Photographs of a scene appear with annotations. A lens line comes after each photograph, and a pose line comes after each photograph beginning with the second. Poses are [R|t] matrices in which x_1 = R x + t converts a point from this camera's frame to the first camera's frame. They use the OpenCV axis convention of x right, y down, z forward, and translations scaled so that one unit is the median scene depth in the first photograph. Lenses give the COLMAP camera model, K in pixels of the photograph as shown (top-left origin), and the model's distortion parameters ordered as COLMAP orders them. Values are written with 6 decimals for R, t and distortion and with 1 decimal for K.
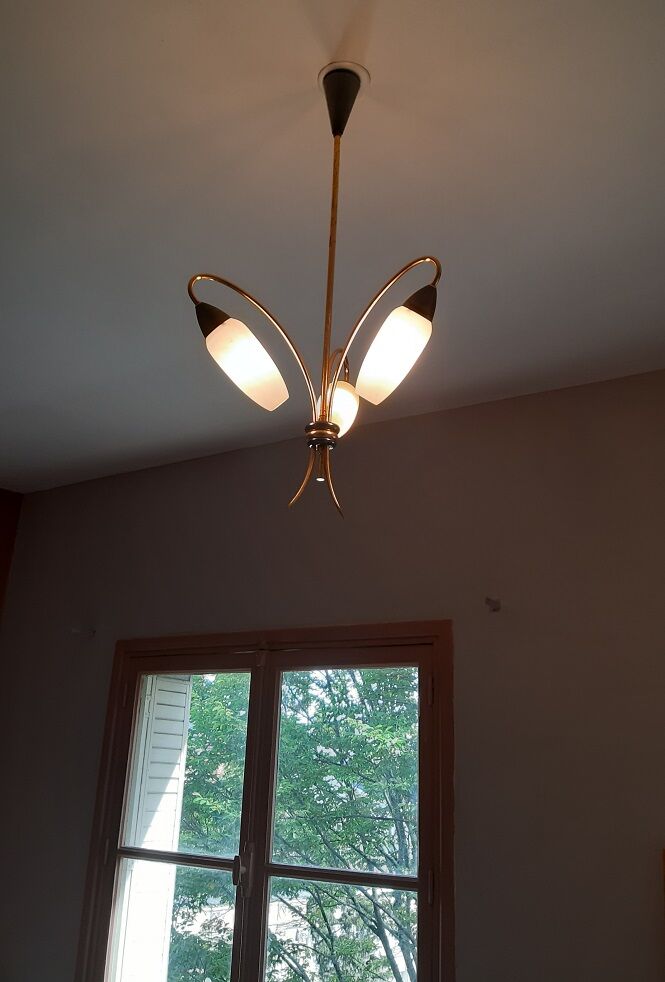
lens RADIAL K [[987.7, 0, 331.1], [0, 987.7, 491.1], [0, 0, 1]] dist [-0.049684, 0.000000]
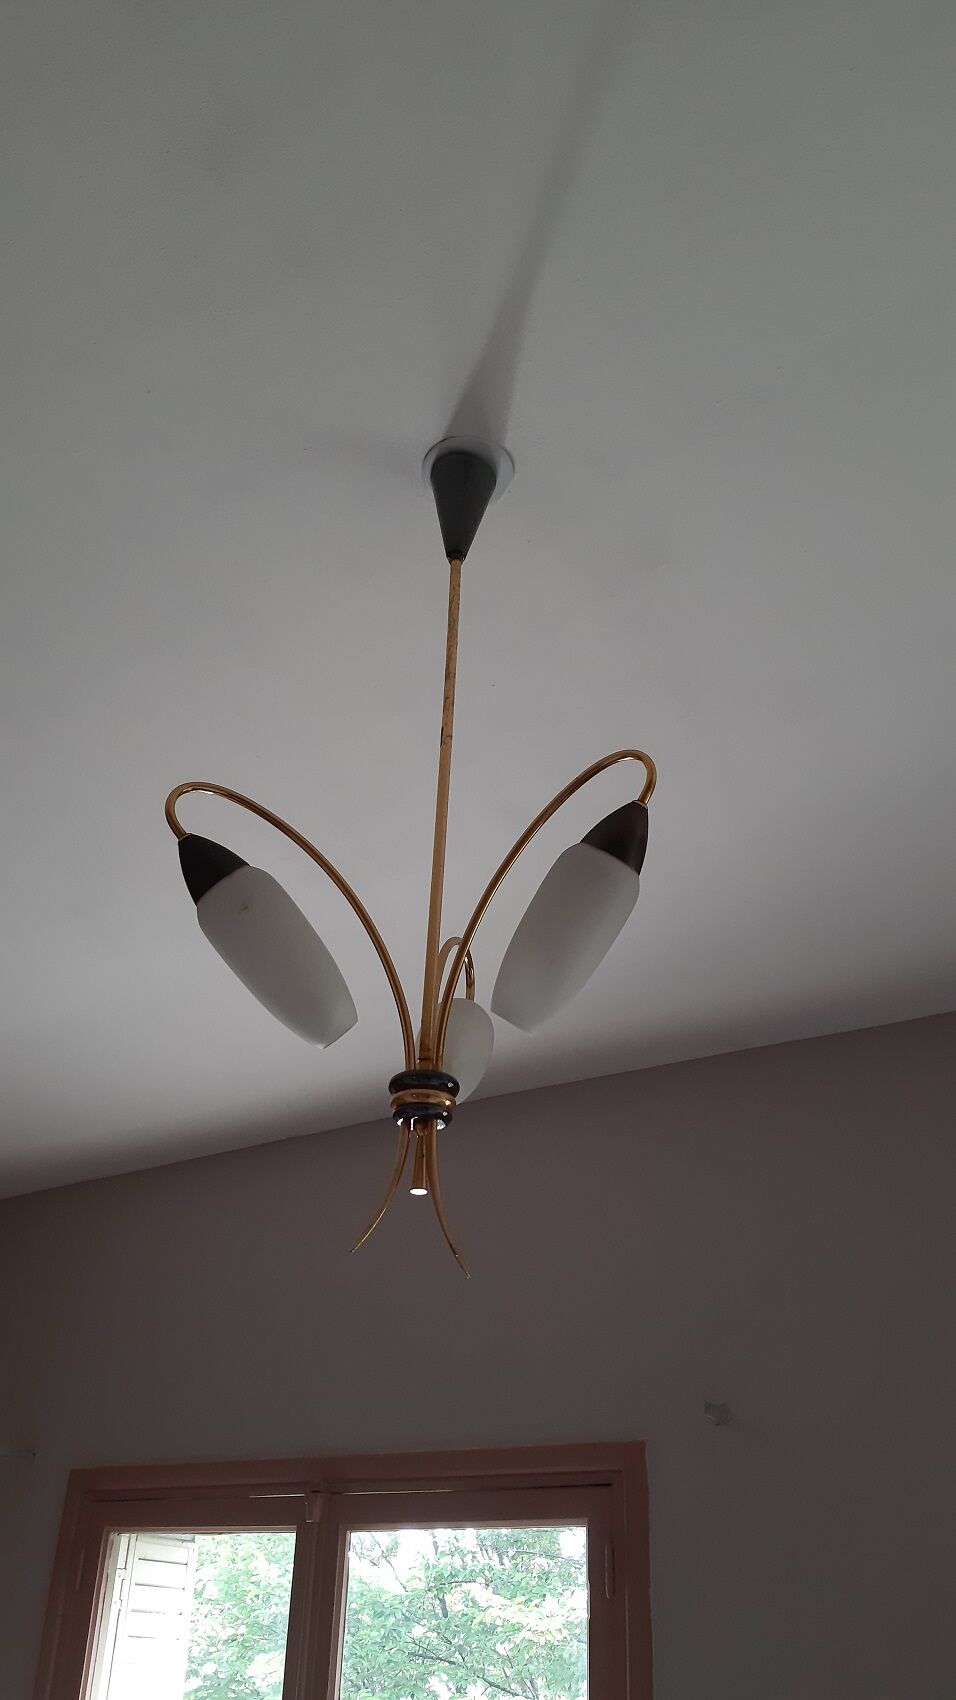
lens RADIAL K [[1424.6, 0, 476.2], [0, 1424.6, 849.4], [0, 0, 1]] dist [-0.018136, -0.010461]
pose [[0.999618, 0.007861, 0.026489, -0.000831], [-0.001114, 0.969368, -0.245611, -0.000900], [-0.027608, 0.245488, 0.969006, 0.100599]]
